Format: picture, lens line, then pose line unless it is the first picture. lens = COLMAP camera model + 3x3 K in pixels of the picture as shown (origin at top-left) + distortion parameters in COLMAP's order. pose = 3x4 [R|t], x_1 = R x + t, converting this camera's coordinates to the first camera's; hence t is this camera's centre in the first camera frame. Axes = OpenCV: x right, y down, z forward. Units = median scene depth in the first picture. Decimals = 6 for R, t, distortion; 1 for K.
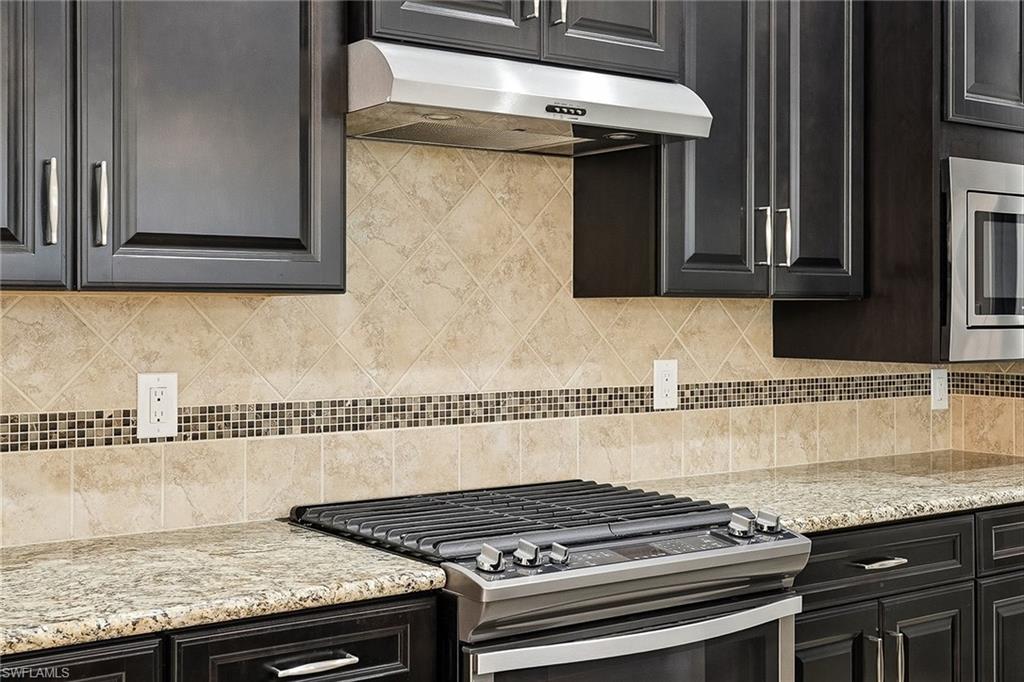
lens RADIAL K [[1243.8, 0, 512.0], [0, 1243.8, 341.0], [0, 0, 1]] dist [0.039394, 0.016497]
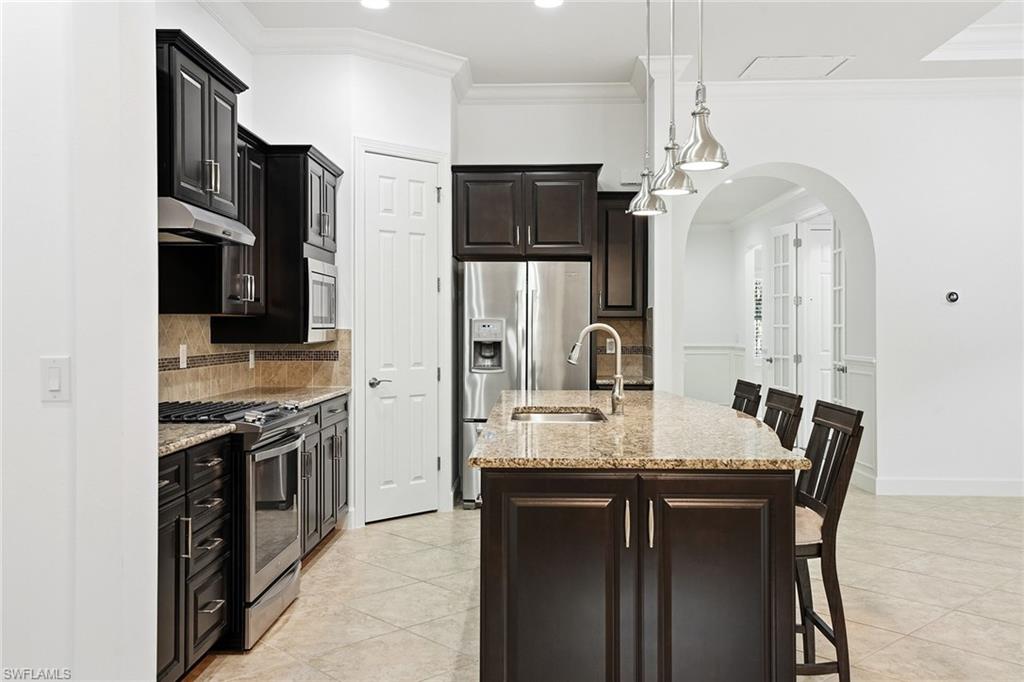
lens RADIAL K [[873.3, 0, 512.0], [0, 873.3, 341.0], [0, 0, 1]] dist [0.013470, 0.003749]
pose [[0.603662, -0.010435, 0.797172, -0.817011], [0.015922, 0.999873, 0.001032, 0.019899], [-0.797081, 0.012069, 0.603751, -0.356704]]
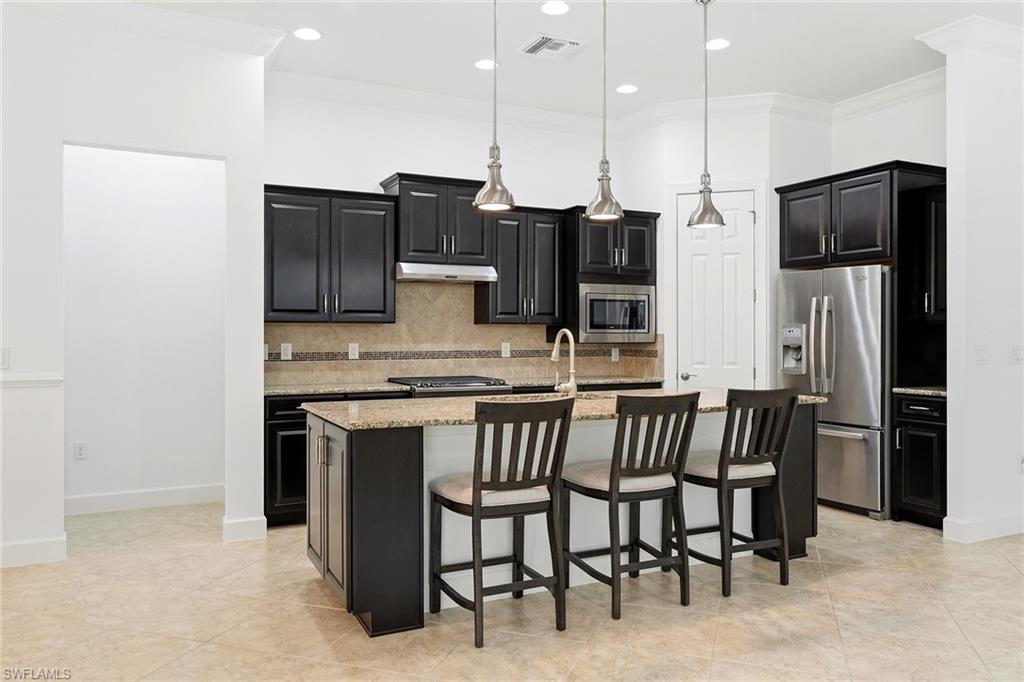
lens RADIAL K [[743.1, 0, 512.0], [0, 743.1, 341.0], [0, 0, 1]] dist [-0.006154, 0.000179]
pose [[0.985508, 0.001628, -0.169618, 0.560386], [-0.004114, 0.999889, -0.014307, 0.045597], [0.169576, 0.014797, 0.985406, -1.144141]]
